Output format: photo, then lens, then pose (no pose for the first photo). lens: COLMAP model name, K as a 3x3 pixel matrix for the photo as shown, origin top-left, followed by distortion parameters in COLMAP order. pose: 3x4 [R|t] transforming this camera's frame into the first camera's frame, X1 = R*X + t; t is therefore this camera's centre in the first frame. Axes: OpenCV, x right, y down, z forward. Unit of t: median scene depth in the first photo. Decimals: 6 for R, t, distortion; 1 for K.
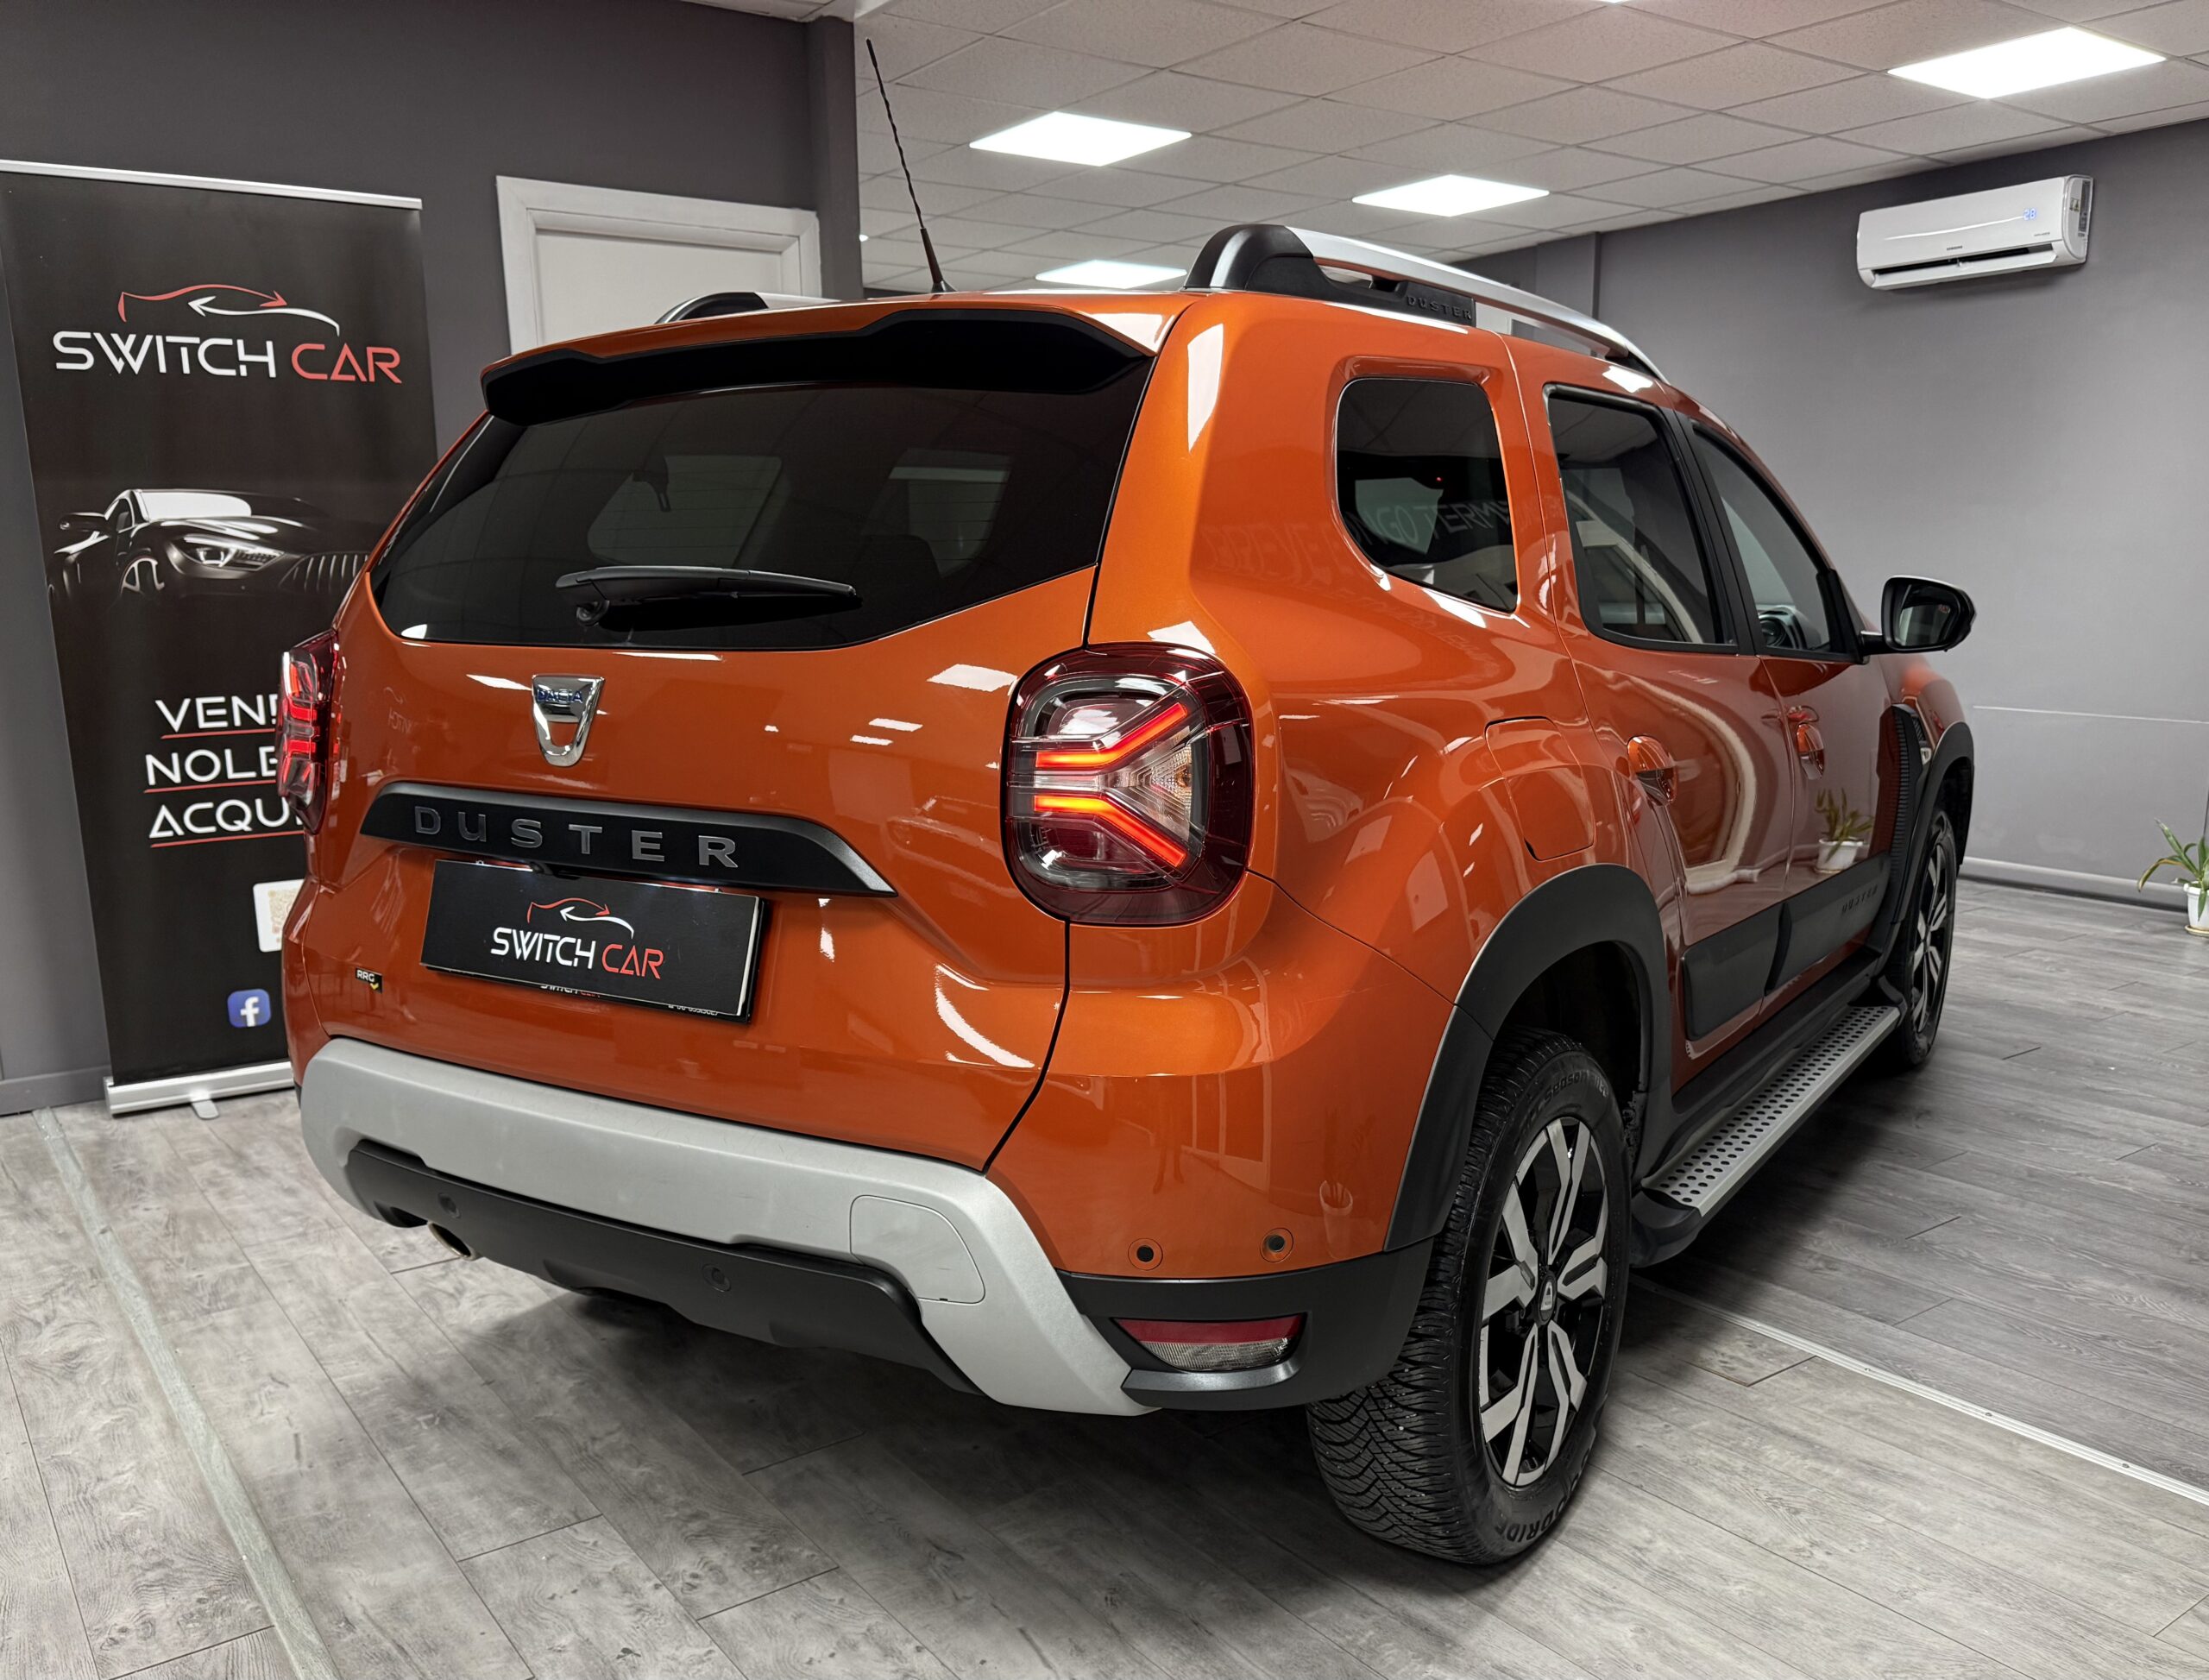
lens RADIAL K [[1738.7, 0, 1102.3], [0, 1738.7, 913.7], [0, 0, 1]] dist [0.001574, 0.015965]
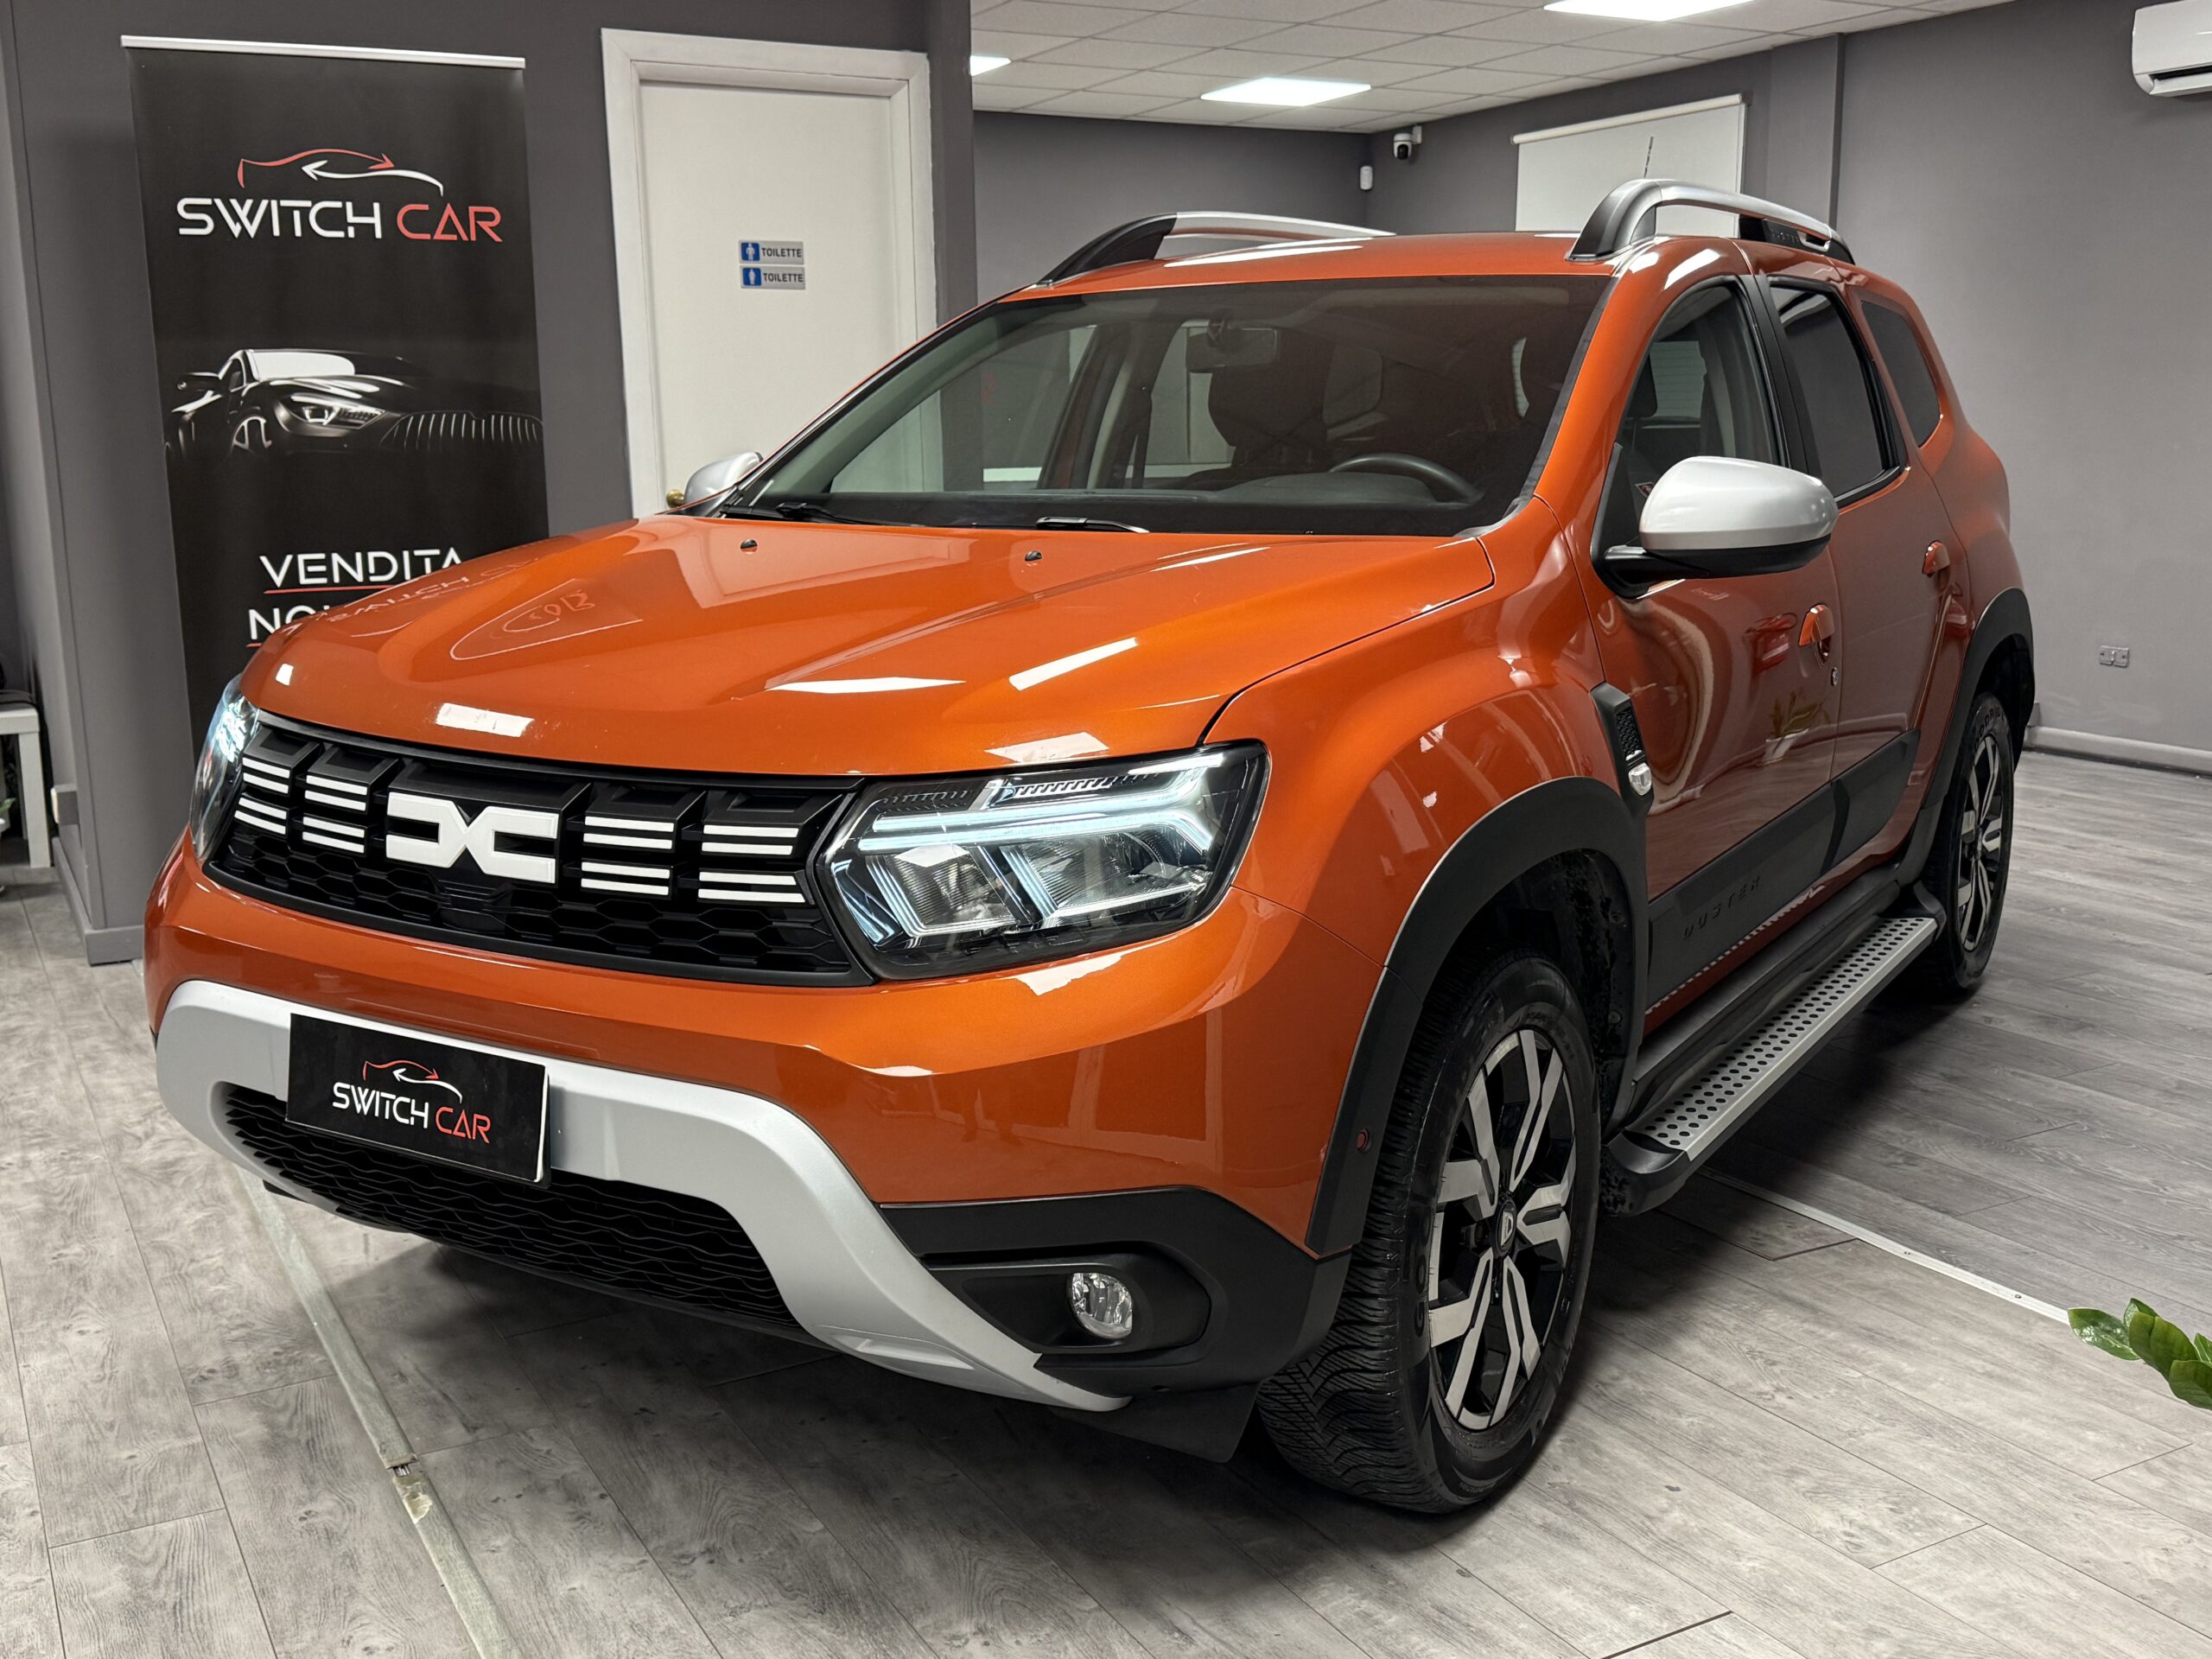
lens RADIAL K [[2188.9, 0, 1105.5], [0, 2188.9, 812.5], [0, 0, 1]] dist [0.028956, 0.000000]
pose [[0.991825, 0.021833, -0.125722, 0.126079], [-0.023954, 0.999595, -0.015382, 0.040050], [0.125336, 0.018268, 0.991946, -0.237914]]
